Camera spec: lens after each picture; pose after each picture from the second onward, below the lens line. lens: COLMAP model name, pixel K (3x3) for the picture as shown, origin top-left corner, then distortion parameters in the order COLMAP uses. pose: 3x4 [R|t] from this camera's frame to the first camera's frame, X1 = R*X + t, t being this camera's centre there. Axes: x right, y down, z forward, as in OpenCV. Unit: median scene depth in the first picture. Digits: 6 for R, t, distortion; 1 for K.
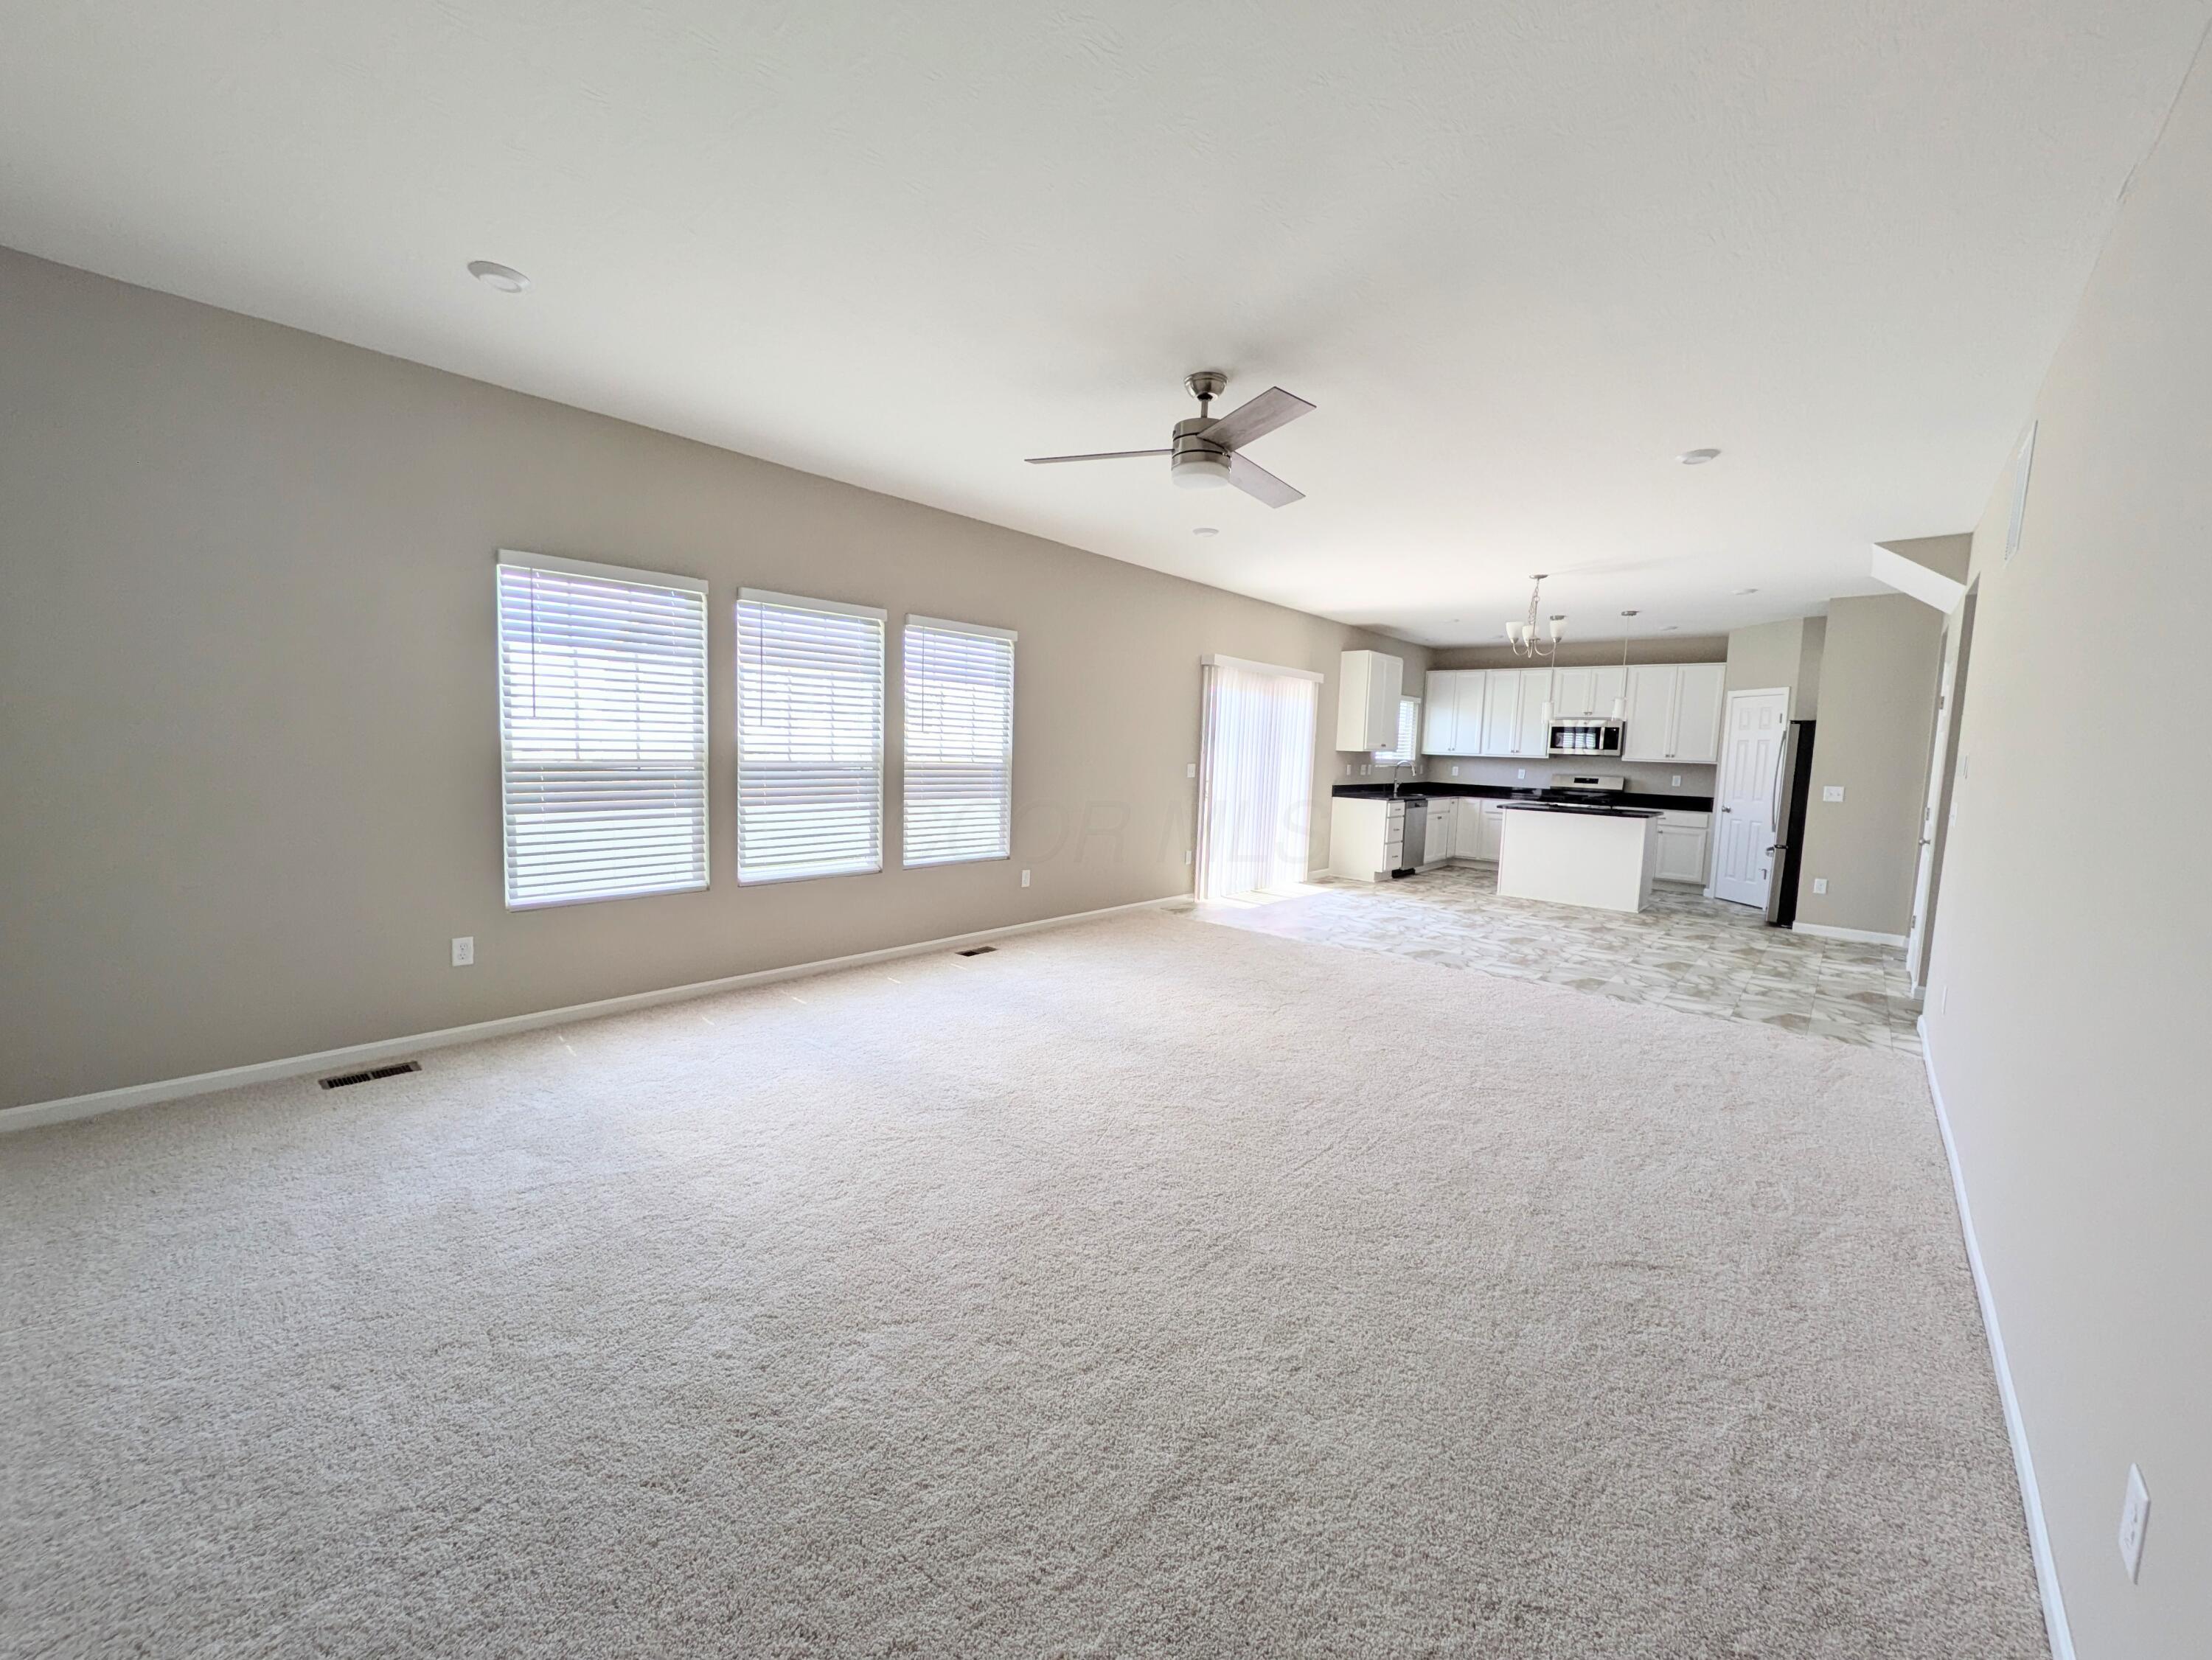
lens RADIAL K [[886.8, 0, 1122.0], [0, 886.8, 832.4], [0, 0, 1]] dist [-0.001300, 0.001580]
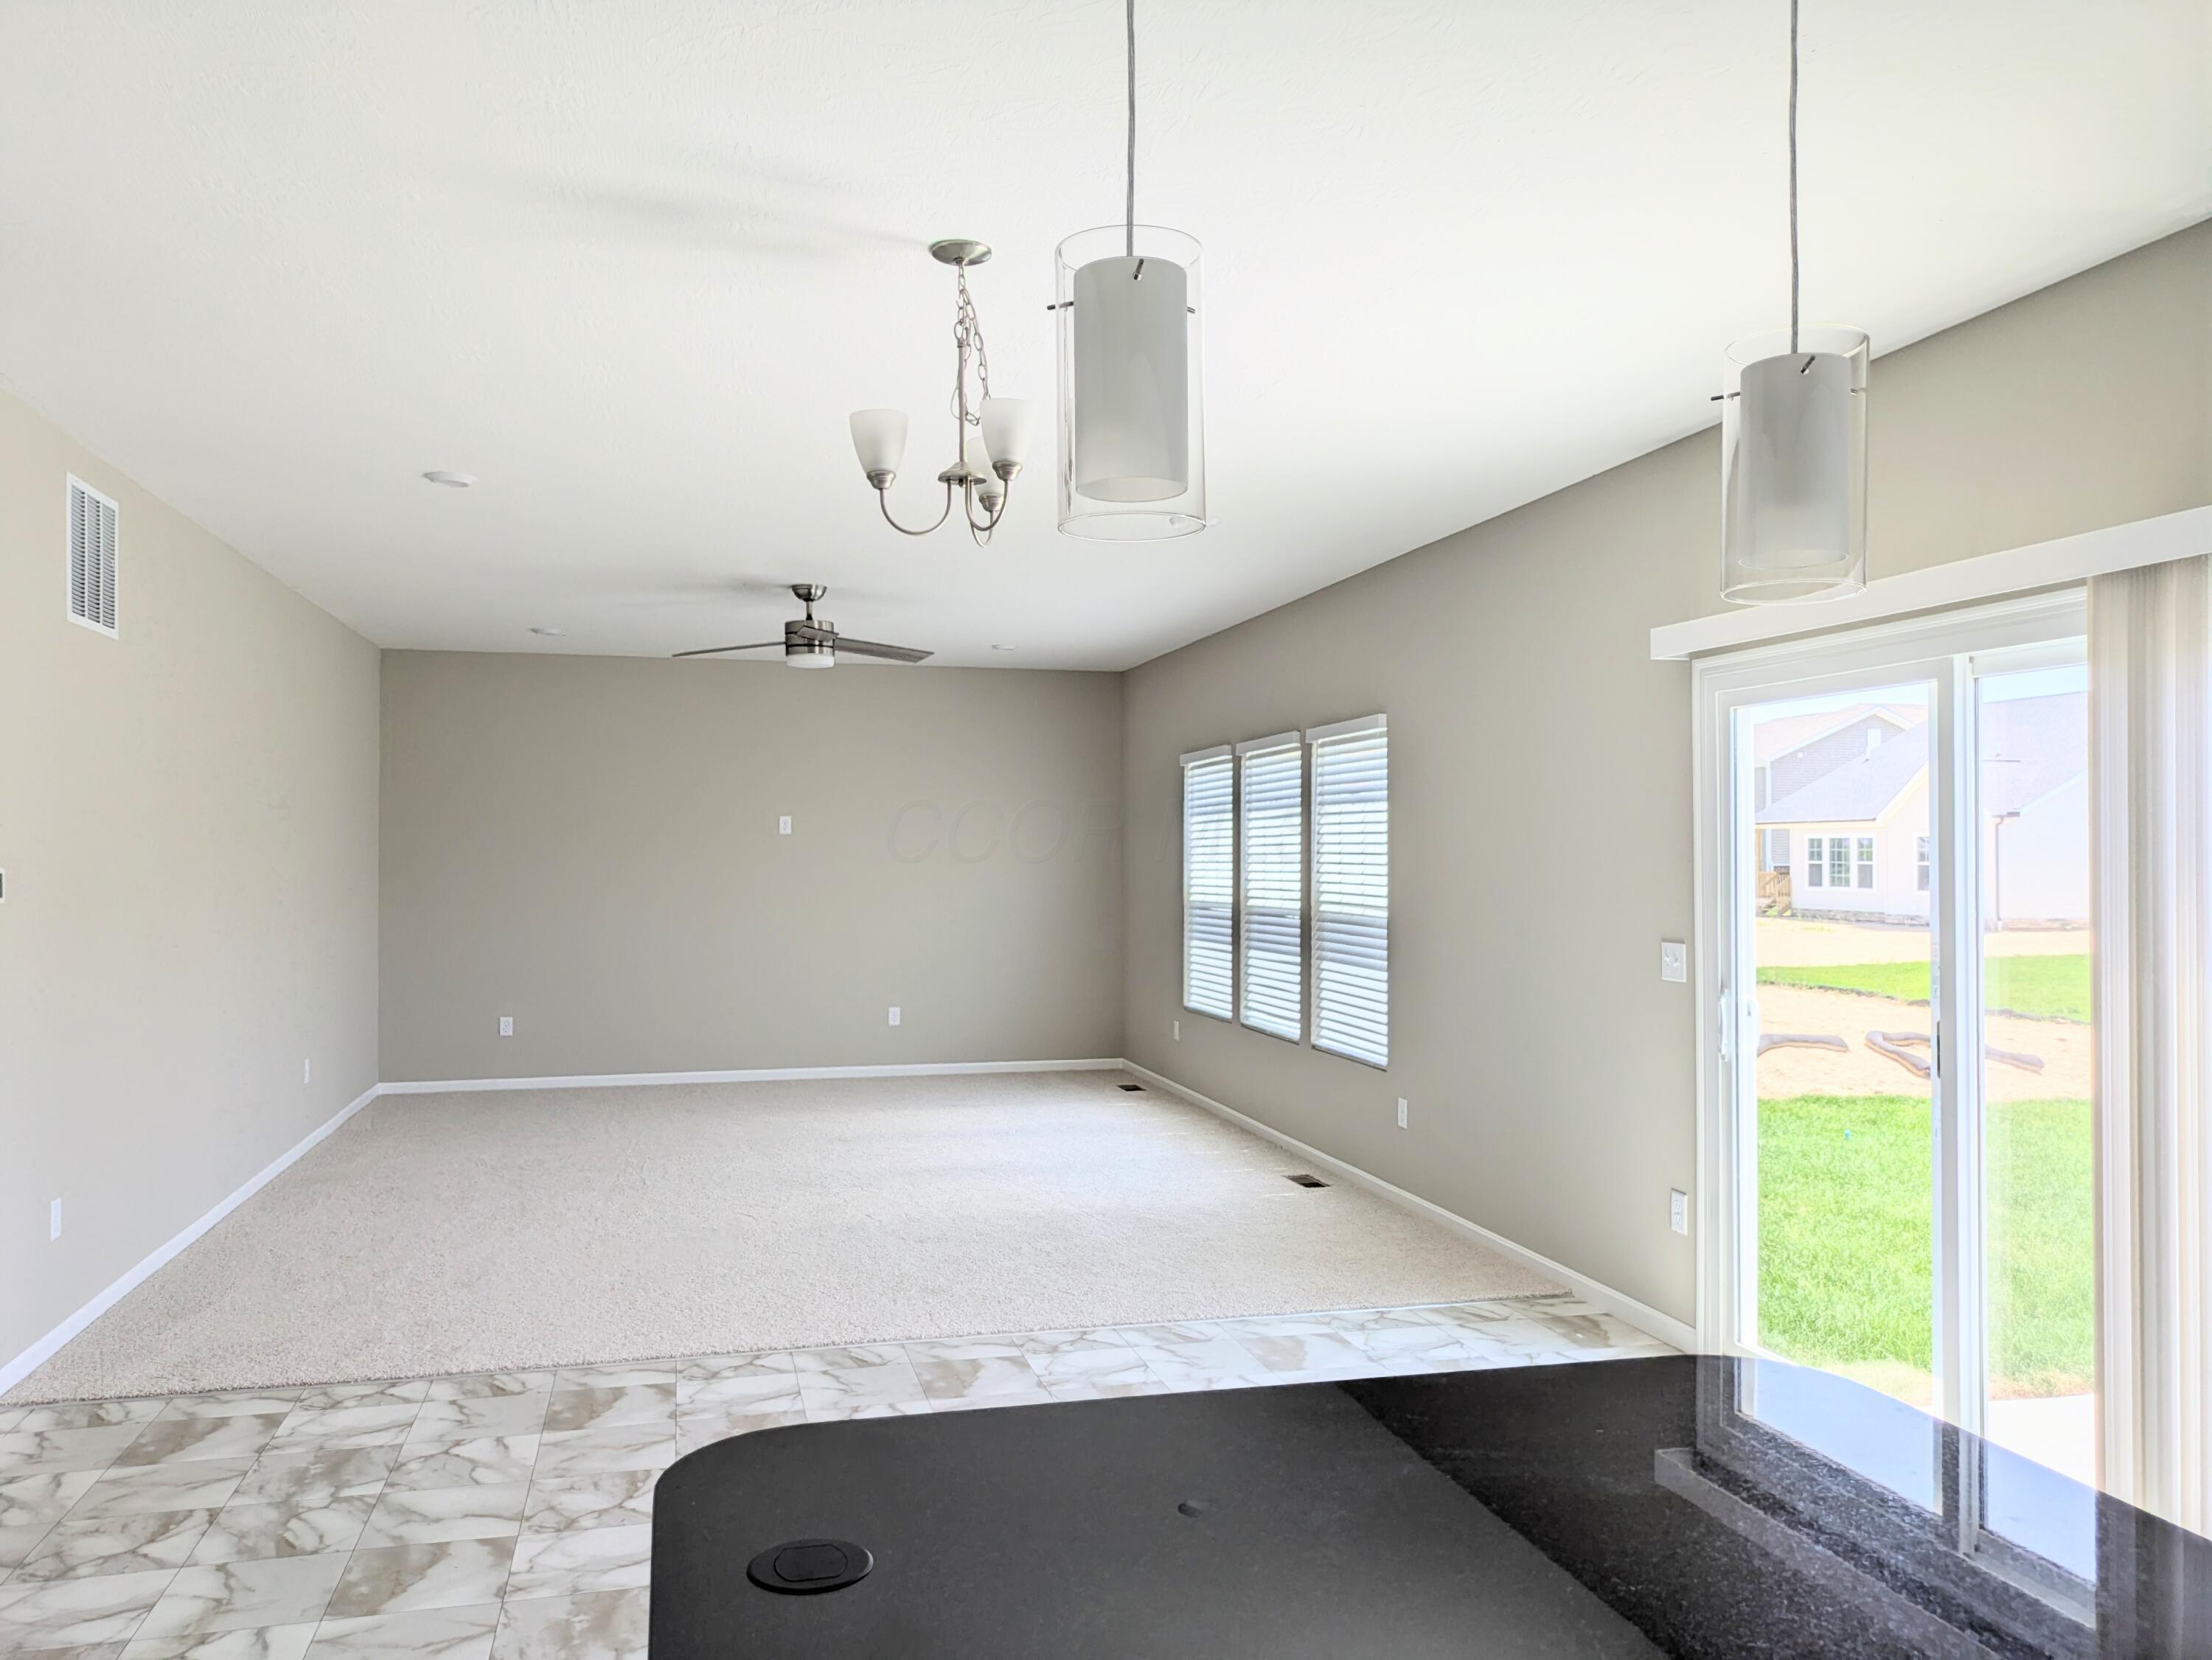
lens RADIAL K [[1654.6, 0, 1089.9], [0, 1654.6, 810.0], [0, 0, 1]] dist [0.027202, -0.046485]
pose [[-0.587118, -0.068560, -0.806593, 1.127014], [-0.114987, 0.993367, -0.000737, -0.151766], [0.801293, 0.092315, -0.591107, 1.787320]]
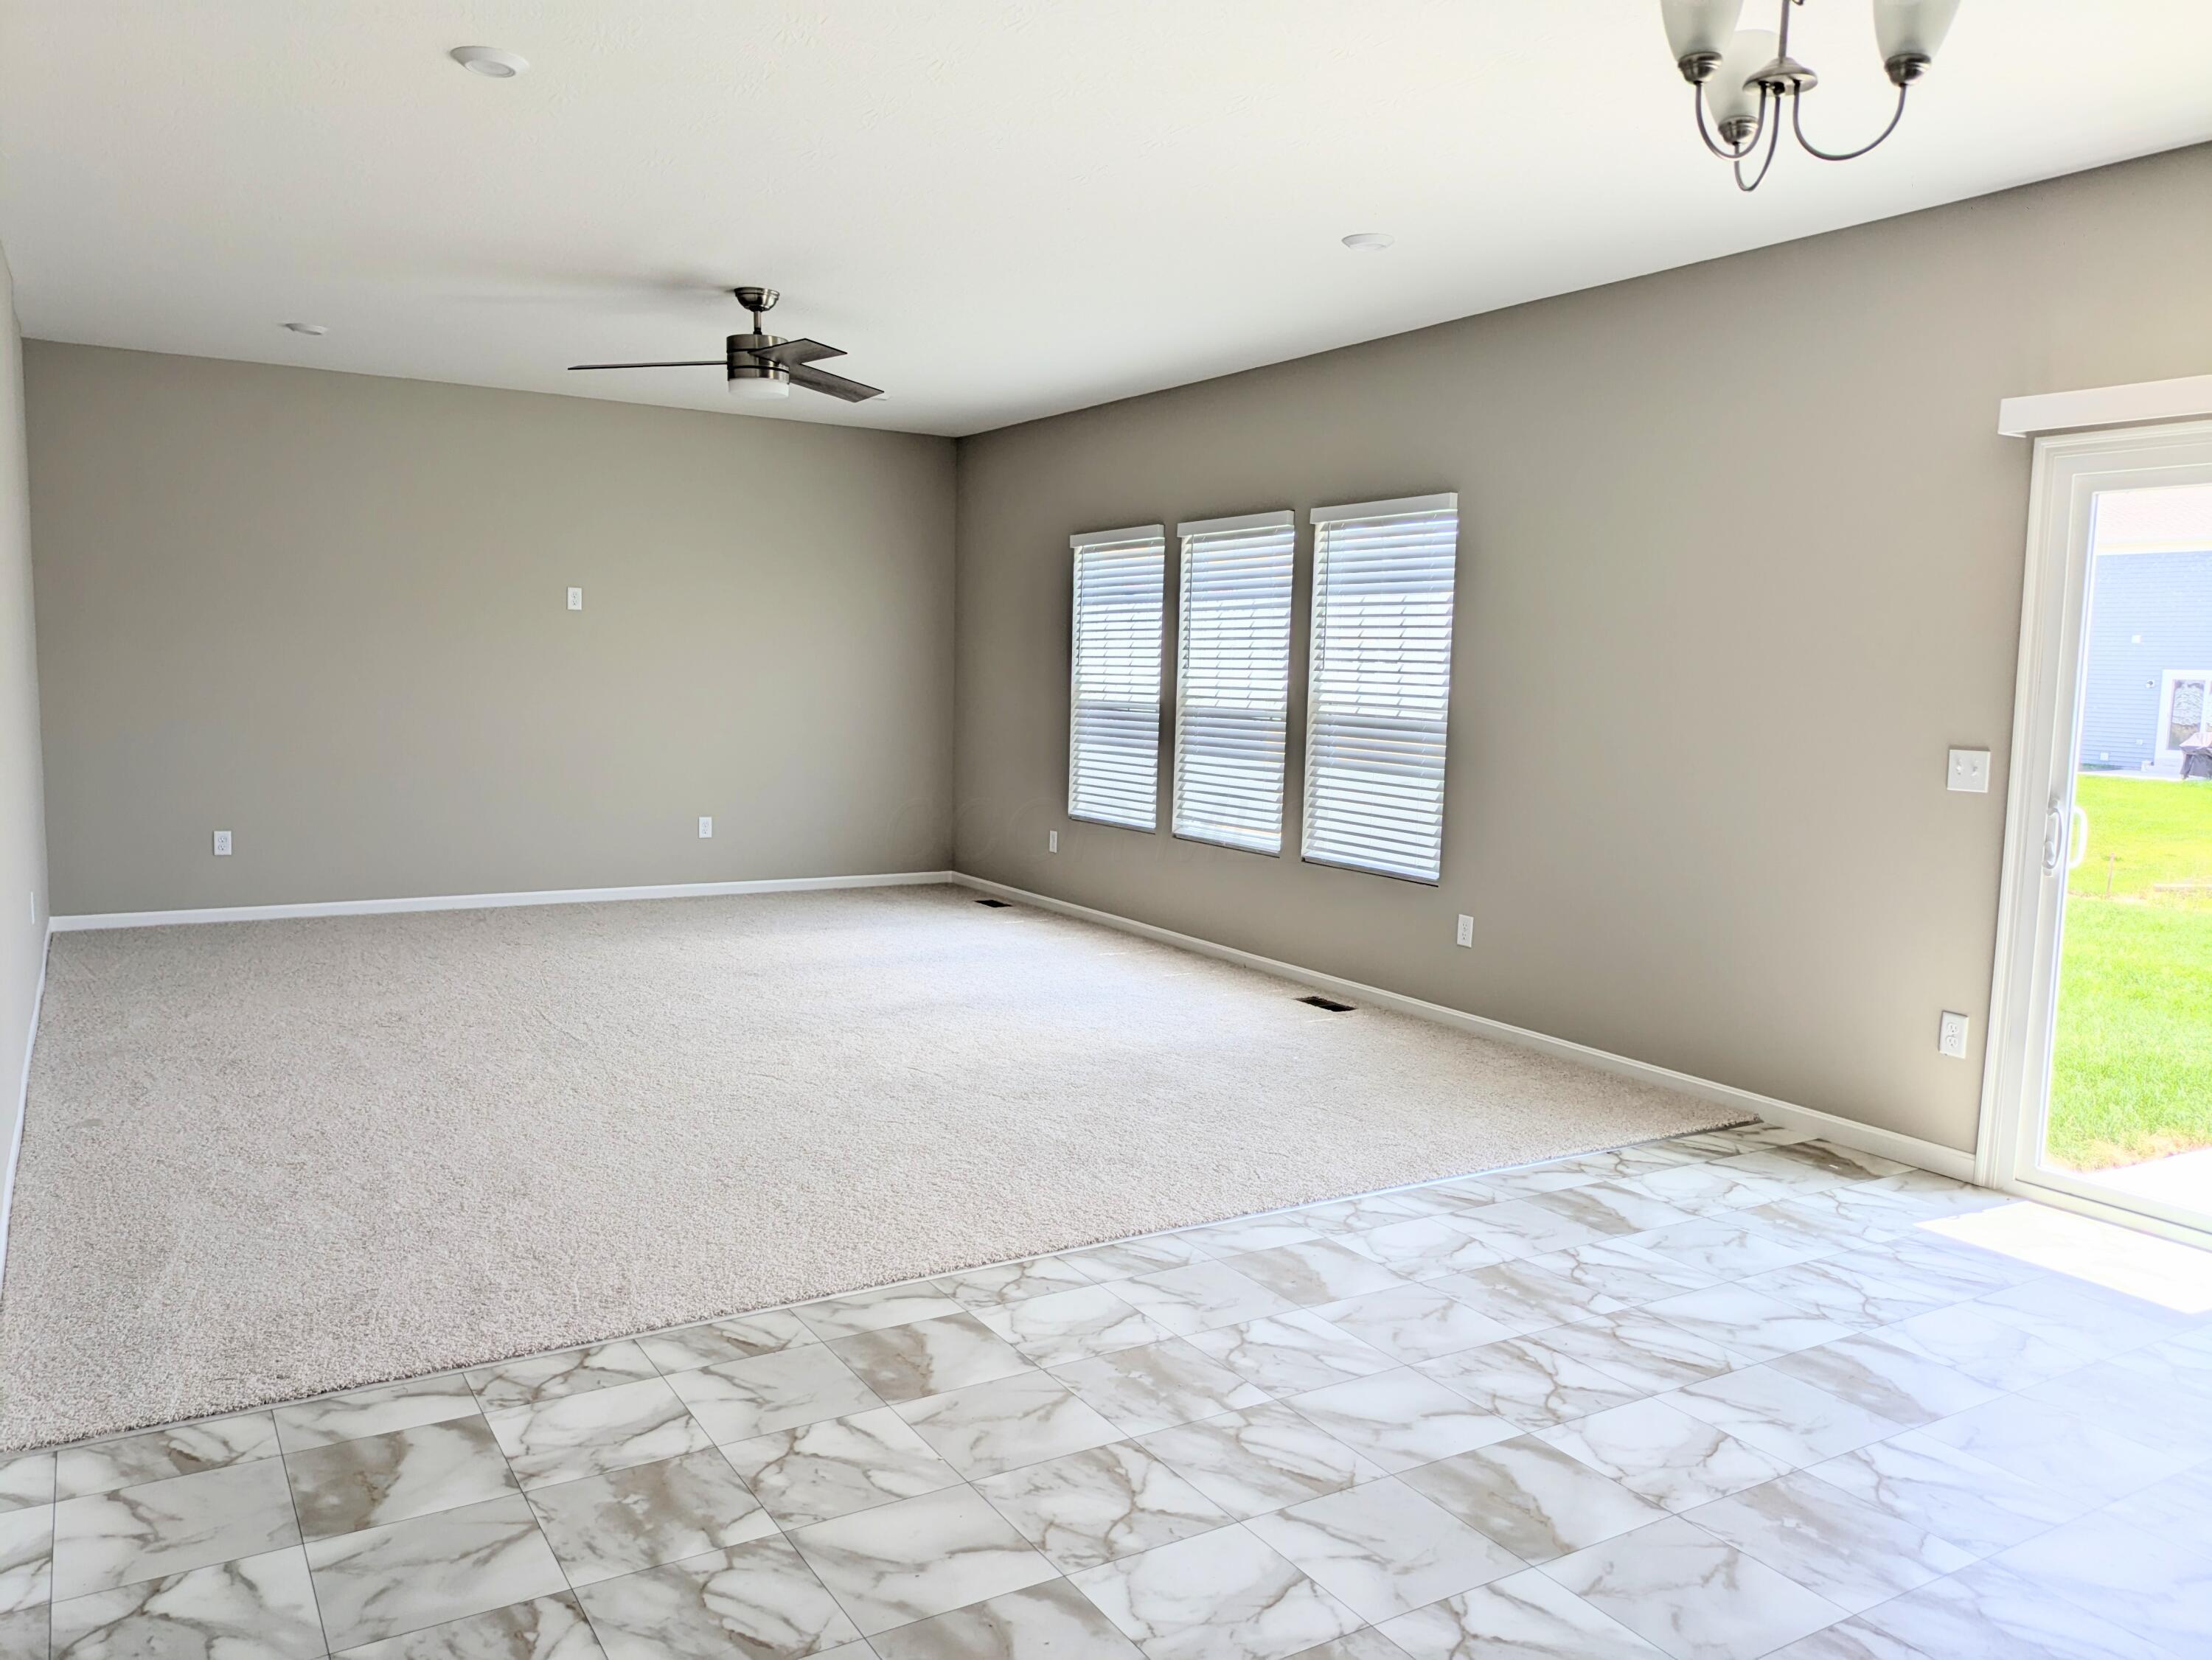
lens RADIAL K [[1654.6, 0, 1106.2], [0, 1654.6, 825.3], [0, 0, 1]] dist [0.027202, -0.046485]
pose [[-0.320010, 0.038311, -0.946639, 1.139492], [-0.141256, 0.986085, 0.087658, -0.086529], [0.936825, 0.161770, -0.310145, 1.336084]]
